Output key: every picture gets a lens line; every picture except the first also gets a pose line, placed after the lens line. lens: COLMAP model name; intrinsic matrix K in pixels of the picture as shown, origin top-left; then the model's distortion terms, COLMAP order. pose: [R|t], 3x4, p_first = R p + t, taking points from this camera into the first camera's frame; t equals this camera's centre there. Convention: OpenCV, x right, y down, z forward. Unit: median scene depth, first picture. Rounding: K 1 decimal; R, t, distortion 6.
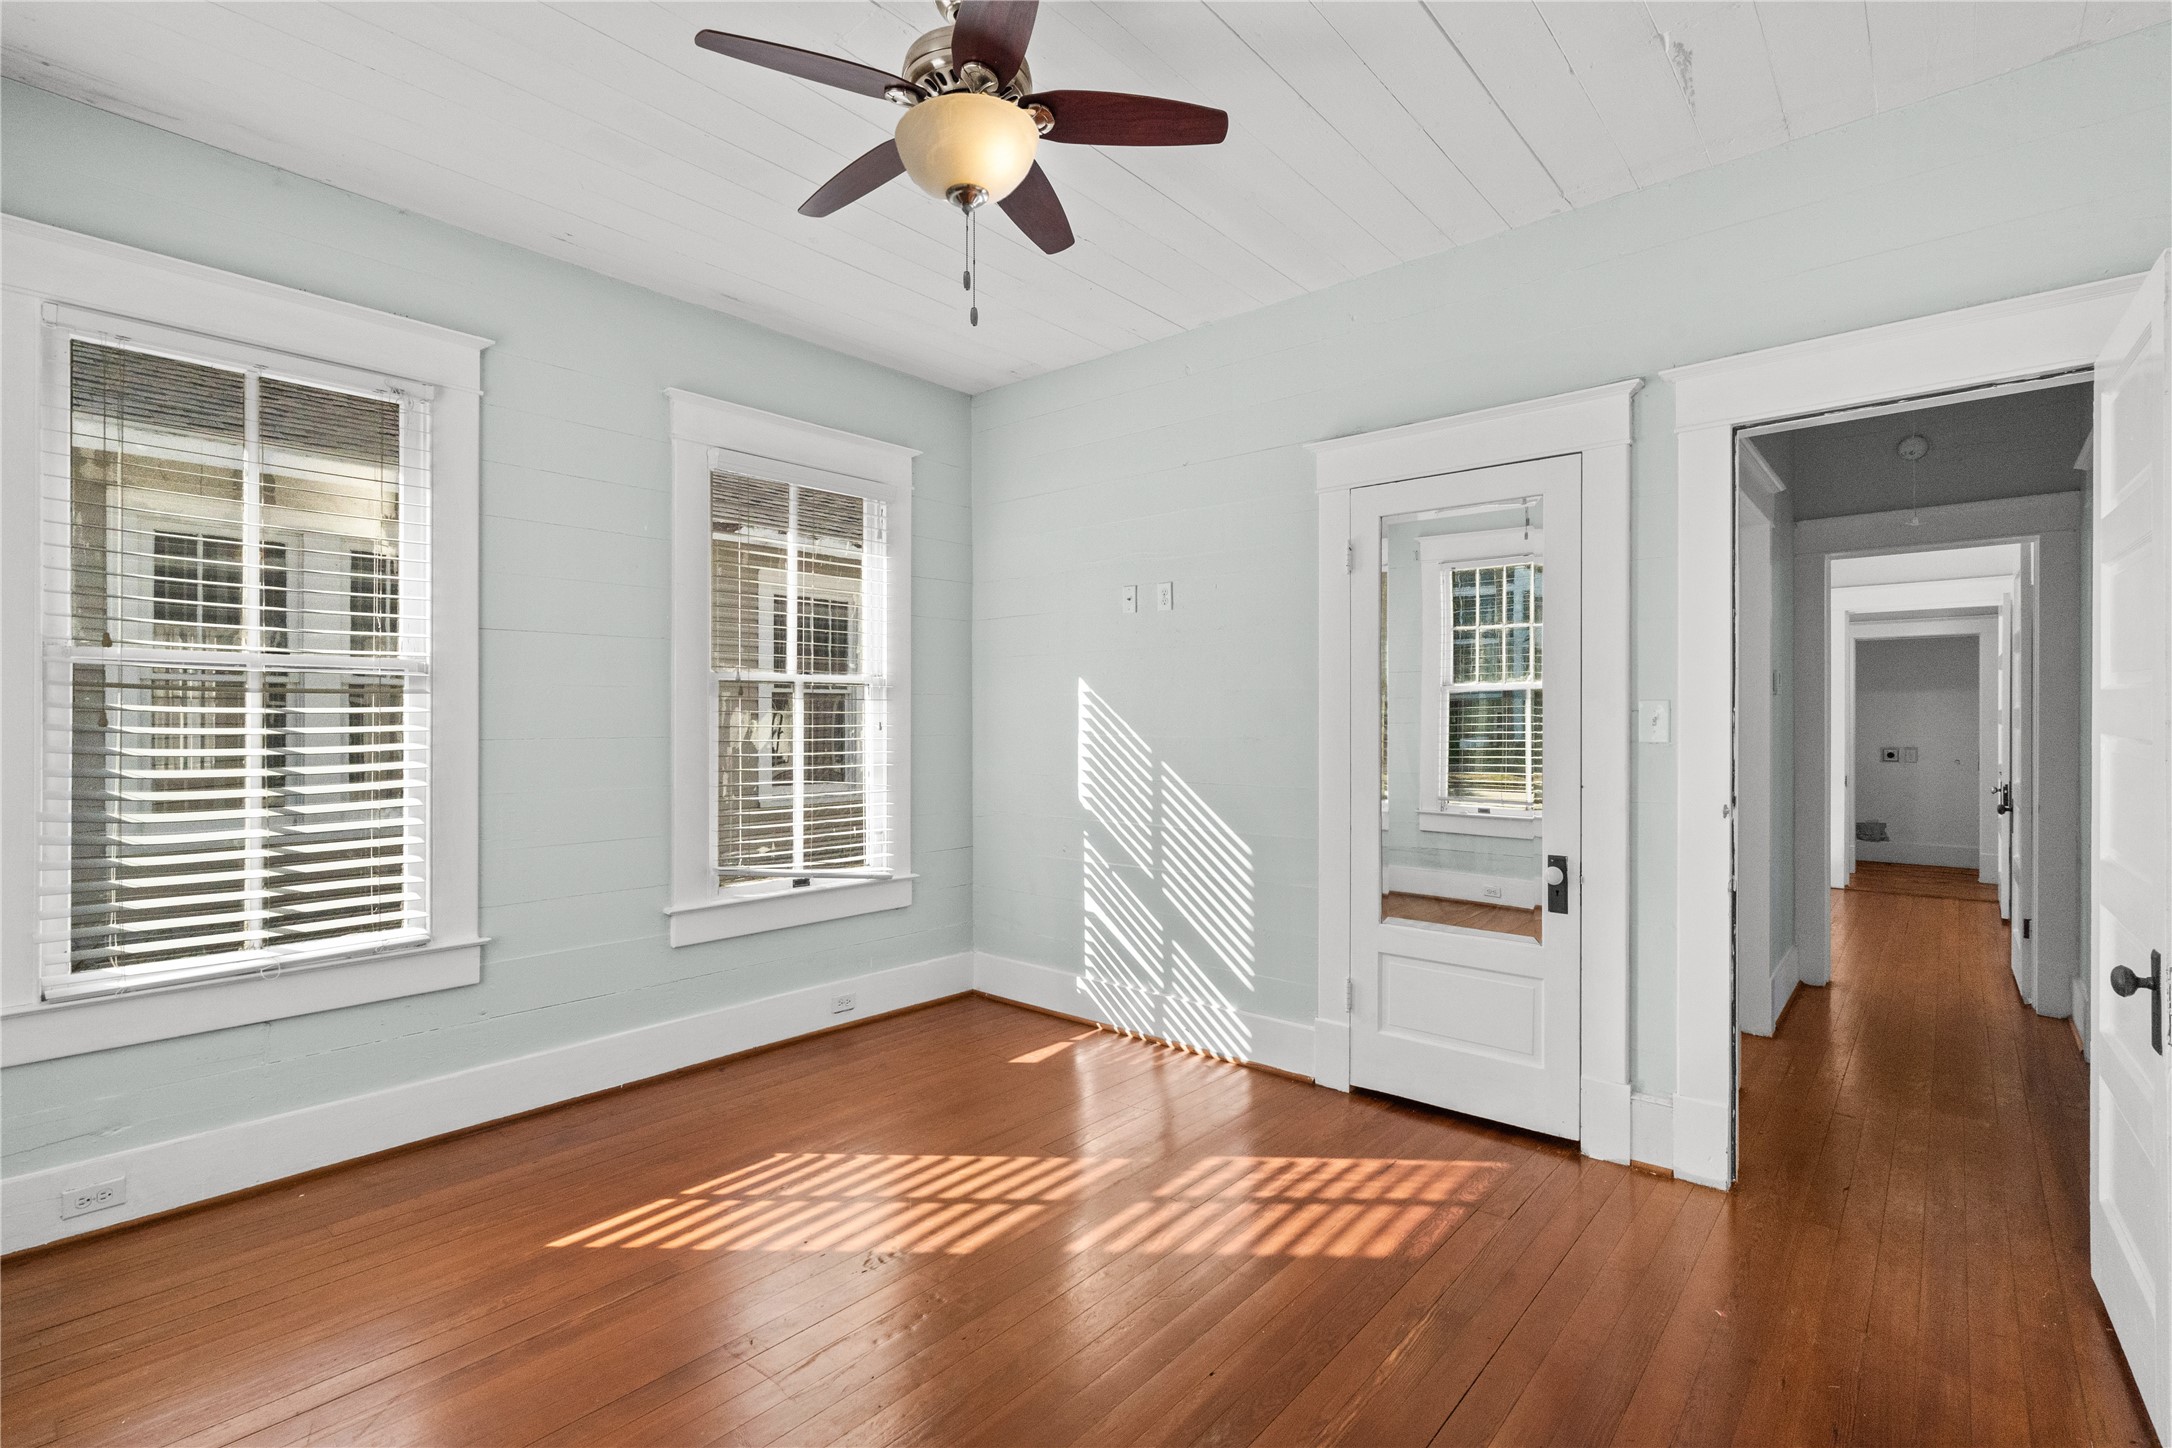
lens RADIAL K [[1006.3, 0, 1092.5], [0, 1006.3, 692.6], [0, 0, 1]] dist [-0.002094, -0.001238]
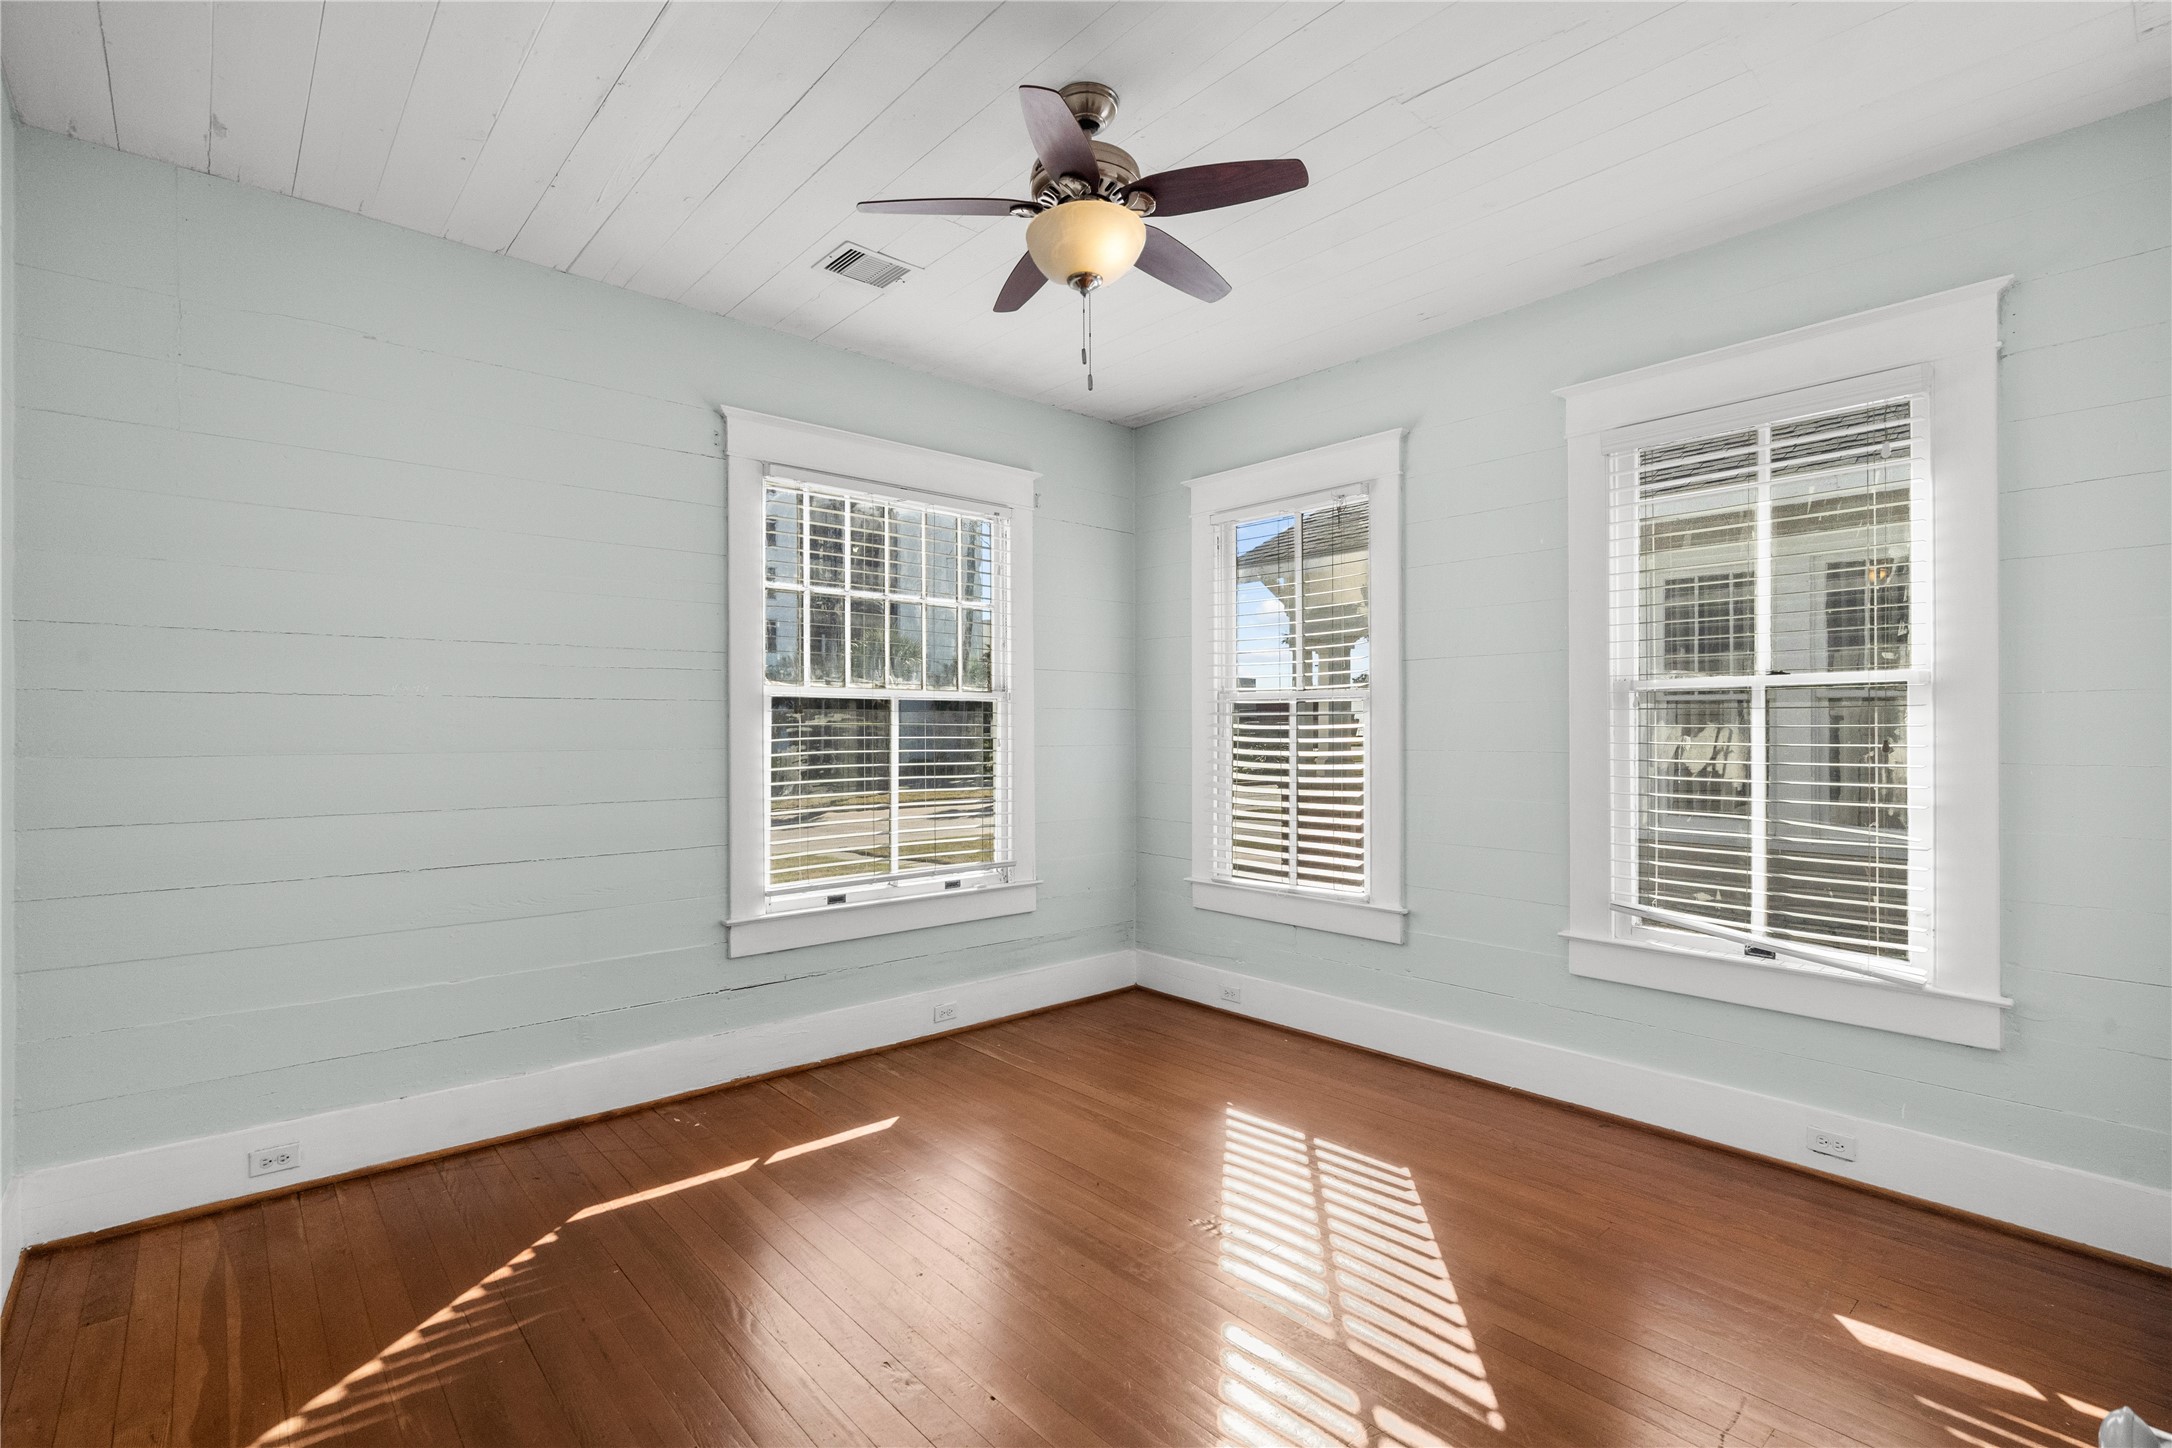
lens RADIAL K [[1006.3, 0, 1072.4], [0, 1006.3, 719.2], [0, 0, 1]] dist [-0.002094, -0.001238]
pose [[-0.137658, -0.010151, -0.990428, 0.535417], [0.023311, 0.999637, -0.013485, 0.013194], [0.990205, -0.024944, -0.137372, 0.606631]]
